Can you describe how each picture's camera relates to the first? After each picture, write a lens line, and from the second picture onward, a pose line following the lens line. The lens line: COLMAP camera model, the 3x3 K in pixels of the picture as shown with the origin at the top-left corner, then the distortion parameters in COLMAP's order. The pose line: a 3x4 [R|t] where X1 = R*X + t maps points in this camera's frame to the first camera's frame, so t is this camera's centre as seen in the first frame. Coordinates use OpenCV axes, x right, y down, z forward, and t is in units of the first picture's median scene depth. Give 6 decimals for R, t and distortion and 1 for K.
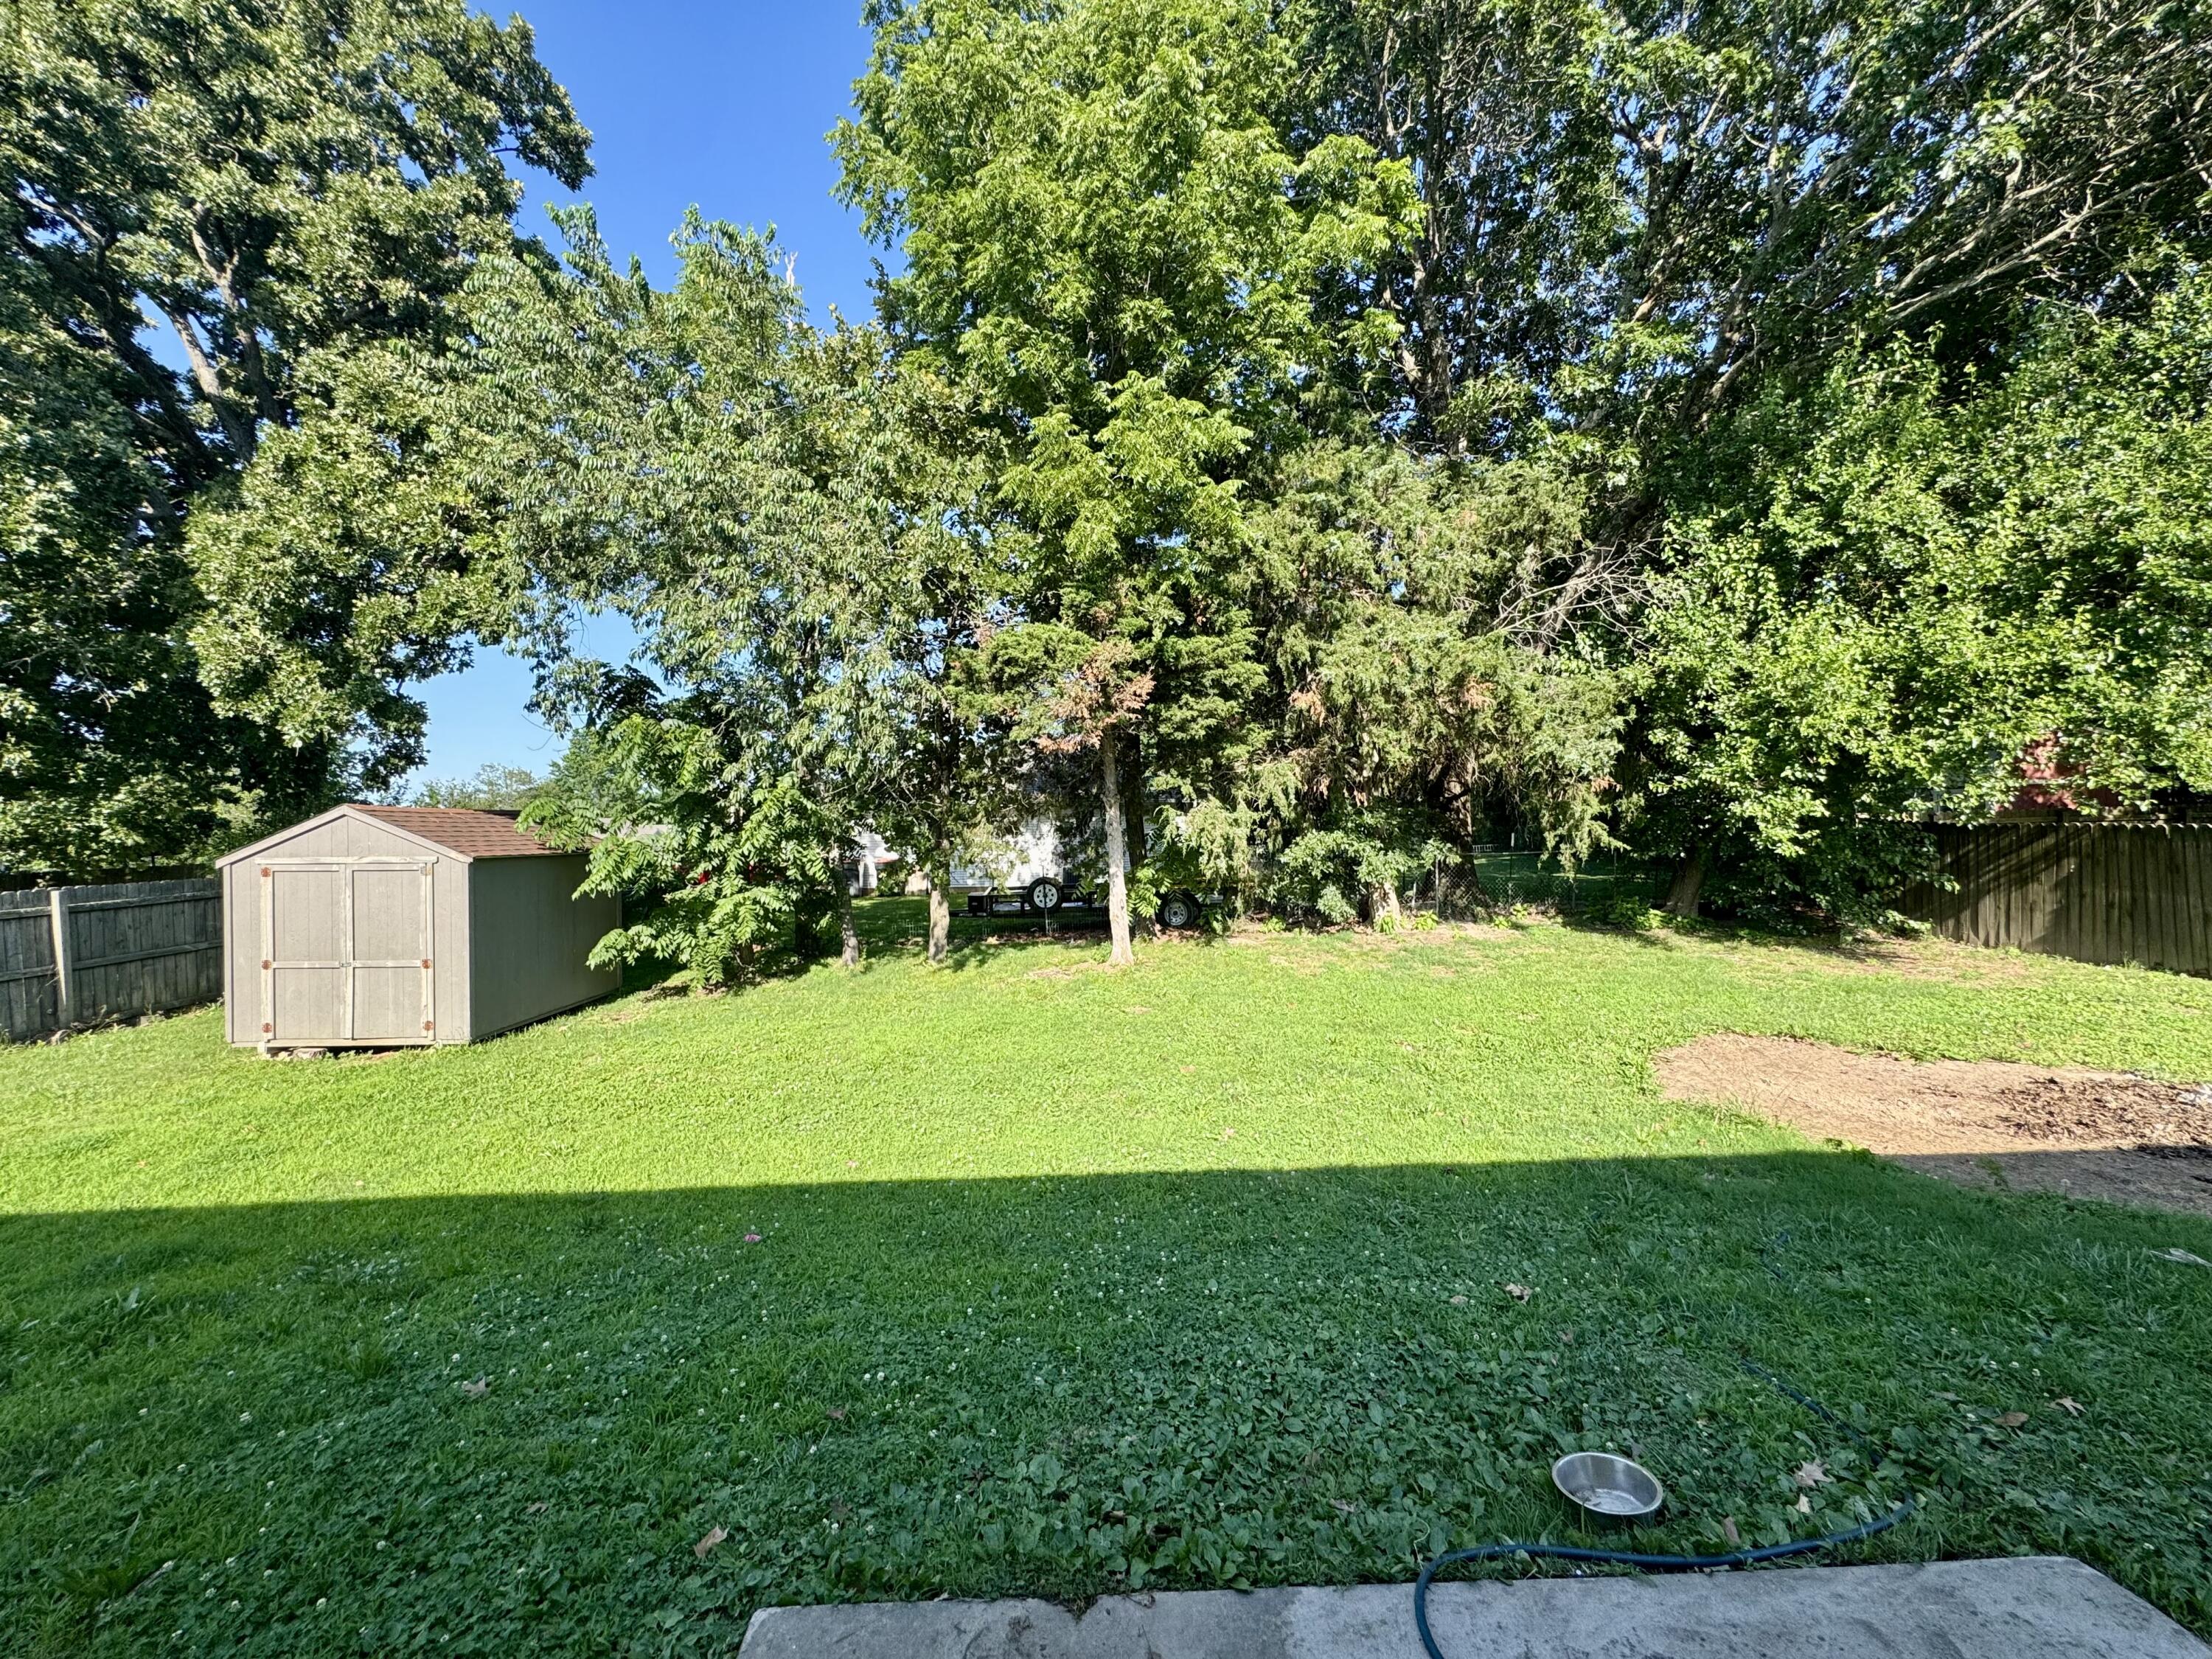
lens RADIAL K [[886.4, 0, 1106.6], [0, 886.4, 824.2], [0, 0, 1]] dist [-0.002622, 0.000870]
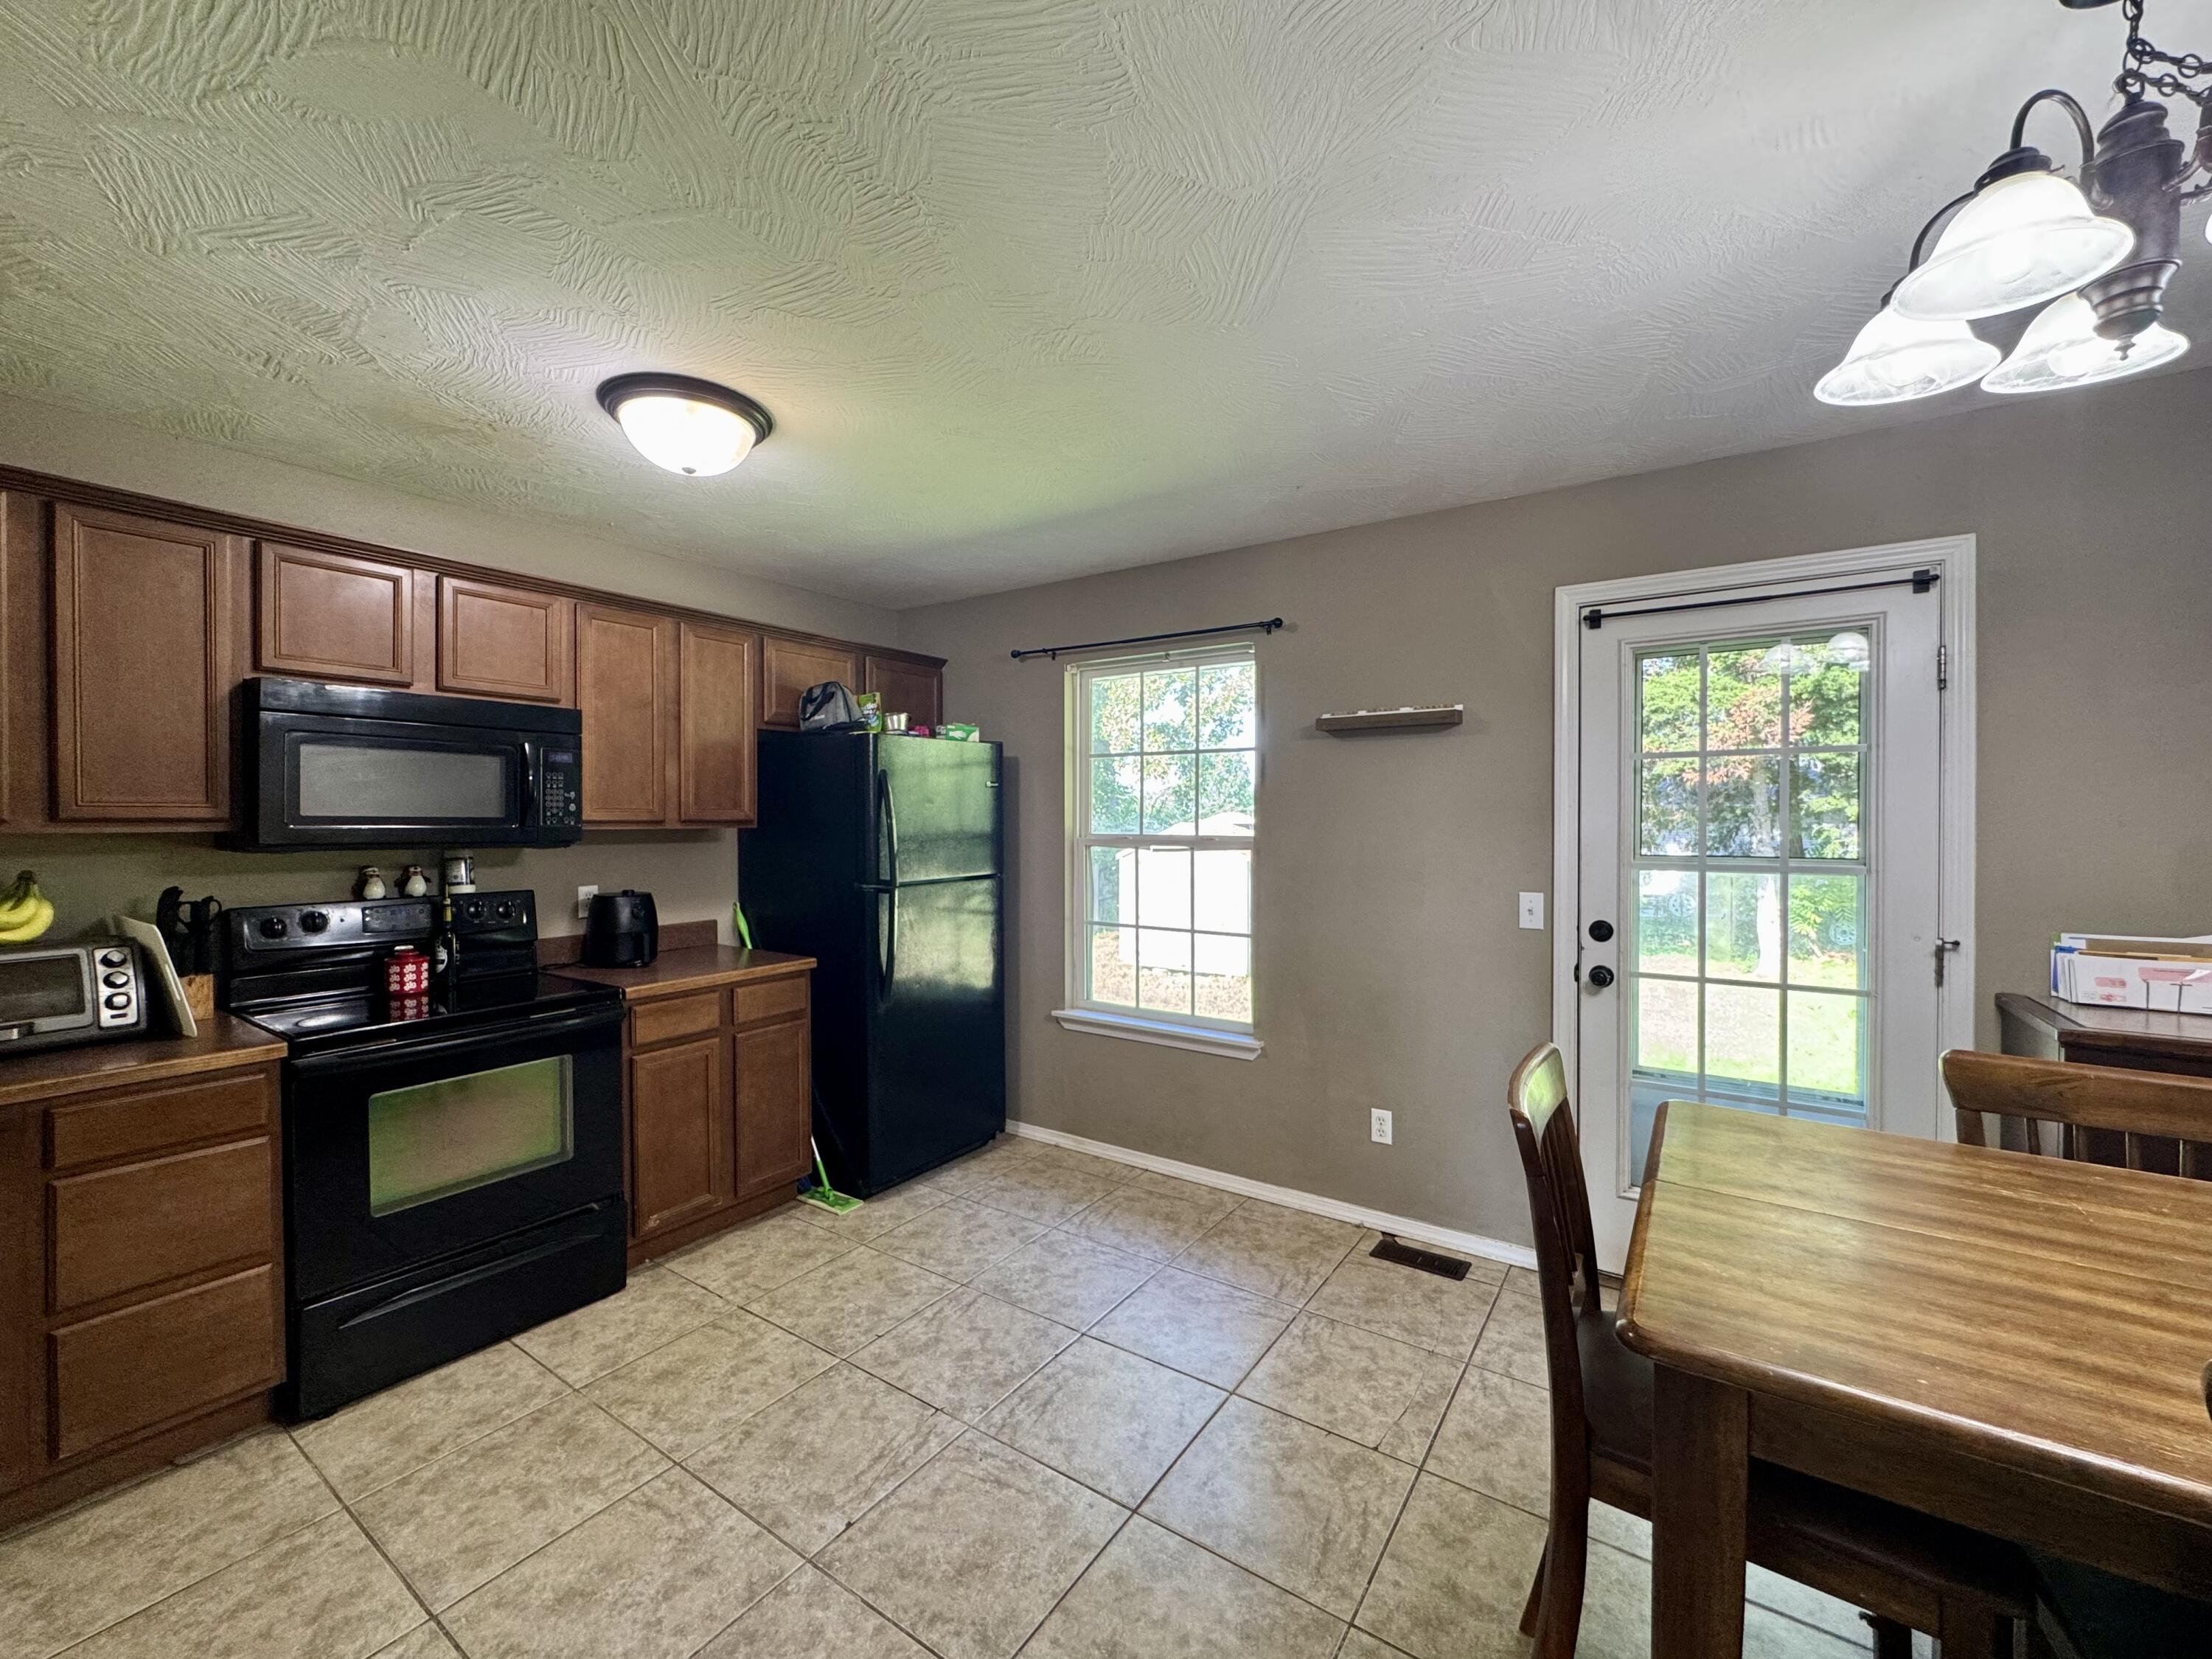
lens RADIAL K [[886.4, 0, 1107.5], [0, 886.4, 825.0], [0, 0, 1]] dist [-0.002622, 0.000870]
pose [[0.810028, 0.013064, -0.586245, -0.004782], [-0.006898, 0.999895, 0.012751, -0.026756], [0.586350, -0.006285, 0.810033, -0.276833]]
